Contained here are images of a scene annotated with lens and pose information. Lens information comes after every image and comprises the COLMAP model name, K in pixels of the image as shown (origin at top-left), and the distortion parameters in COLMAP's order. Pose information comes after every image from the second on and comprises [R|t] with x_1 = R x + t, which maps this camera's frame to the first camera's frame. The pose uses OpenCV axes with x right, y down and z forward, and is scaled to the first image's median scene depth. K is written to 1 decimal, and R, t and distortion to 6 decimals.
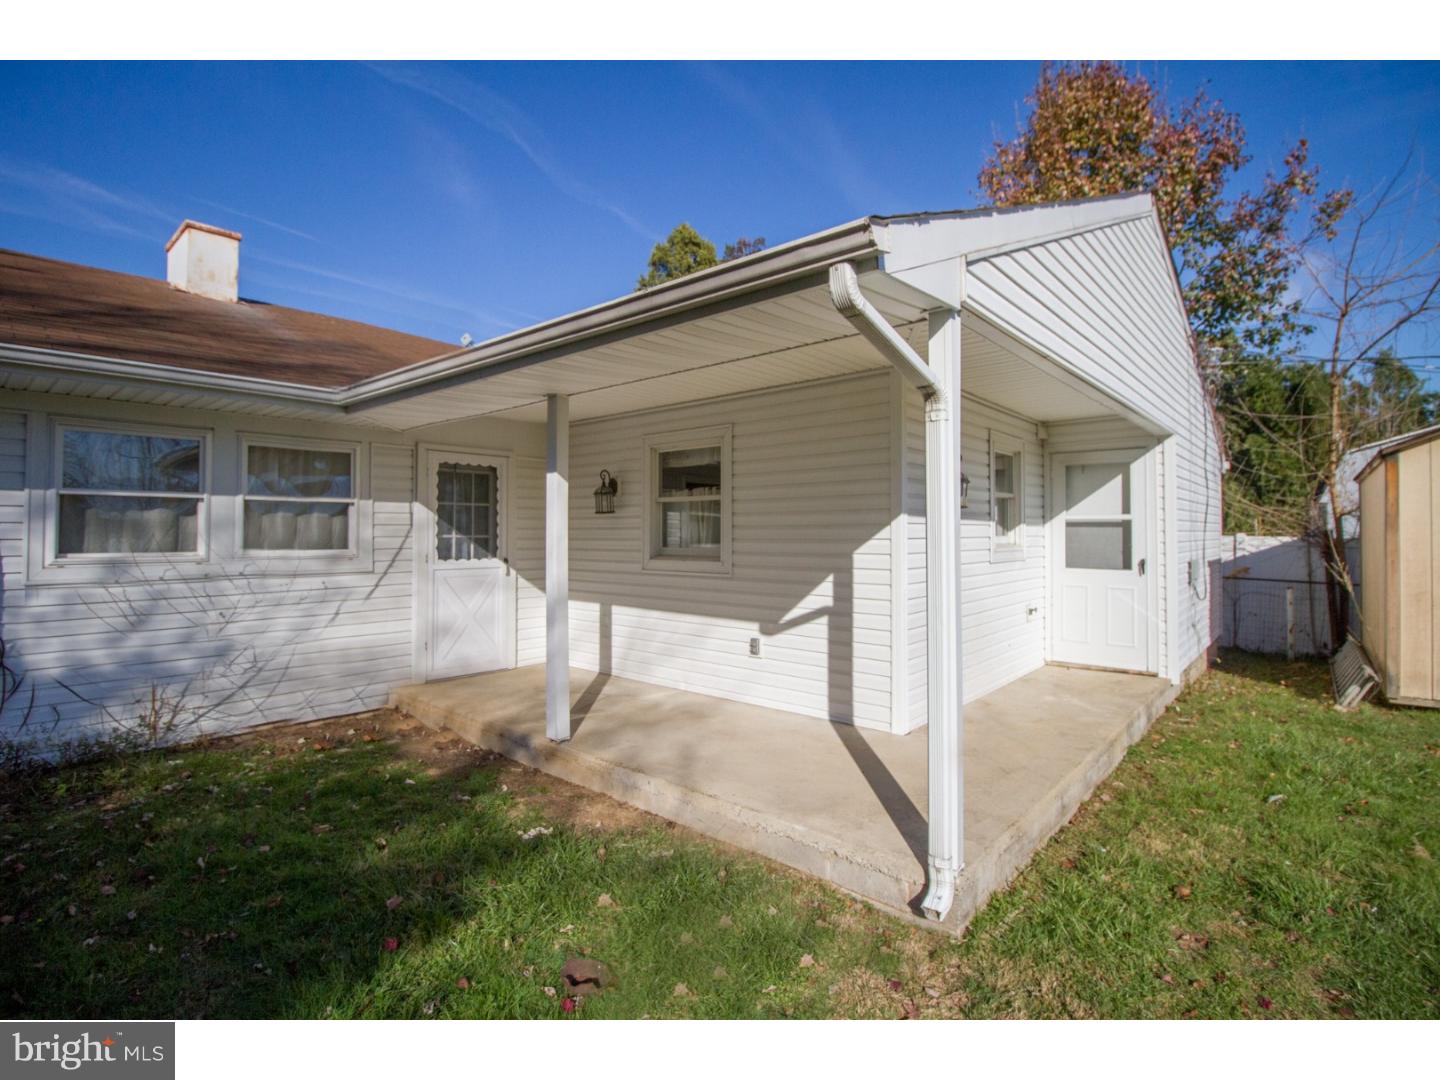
lens RADIAL K [[723.0, 0, 720.0], [0, 723.0, 540.0], [0, 0, 1]] dist [-0.001808, -0.000508]
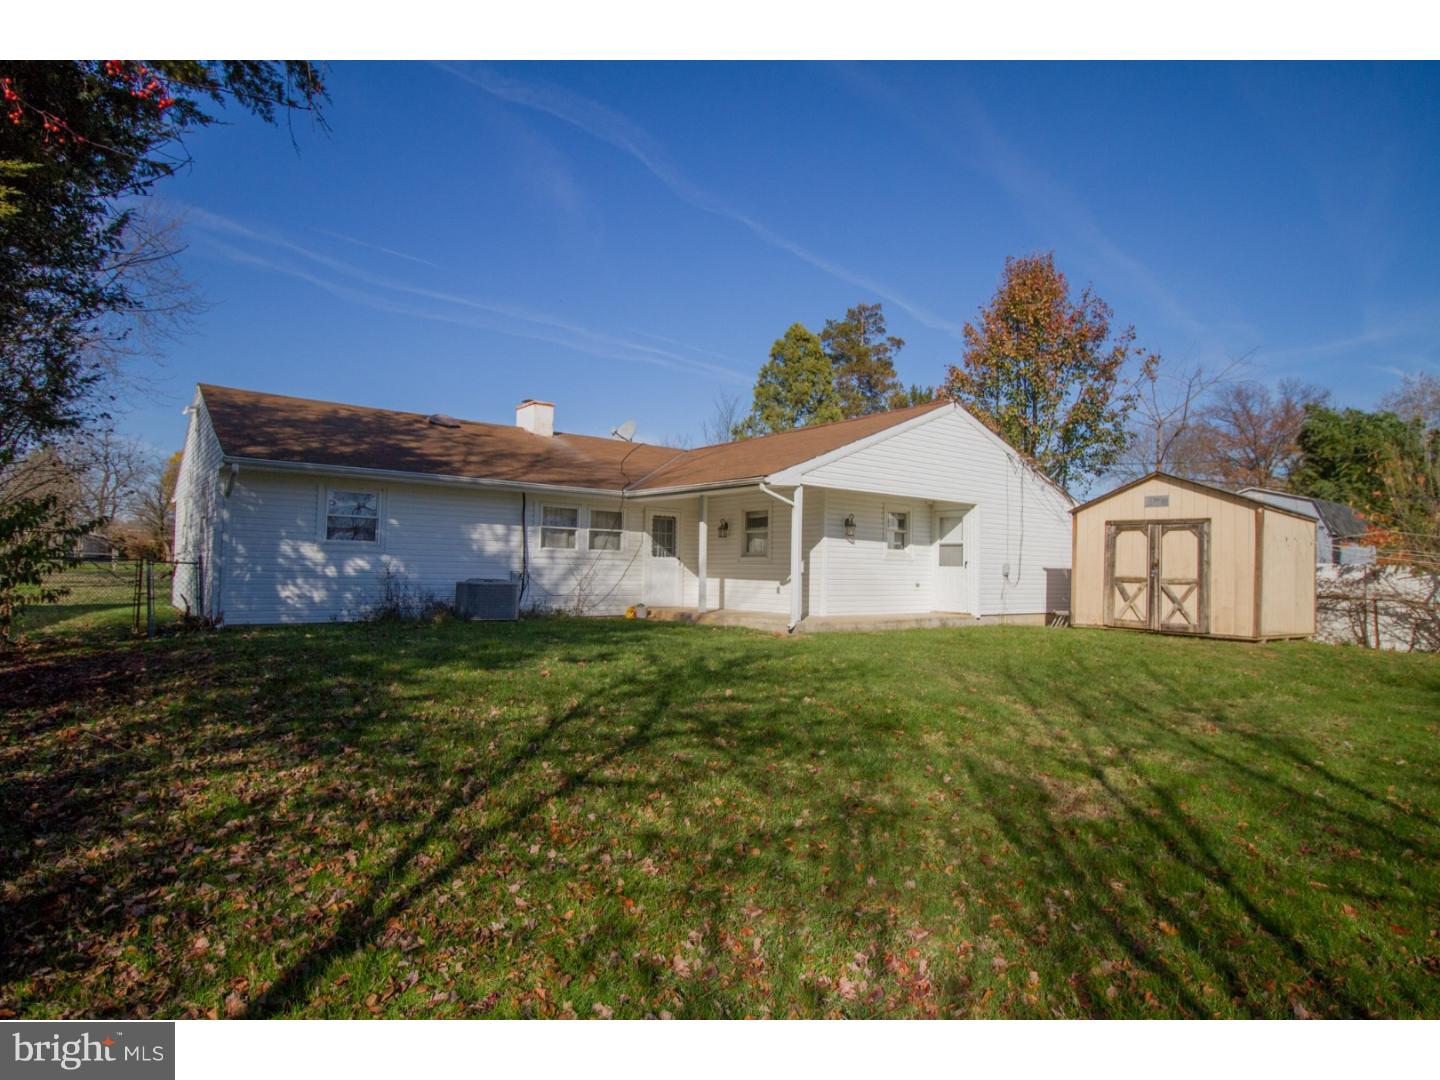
lens RADIAL K [[784.1, 0, 720.0], [0, 784.1, 540.0], [0, 0, 1]] dist [0.000168, 0.000000]
pose [[0.982456, 0.010549, -0.186196, 0.298526], [-0.019992, 0.998603, -0.048911, 0.093020], [0.185420, 0.051775, 0.981294, -1.449967]]
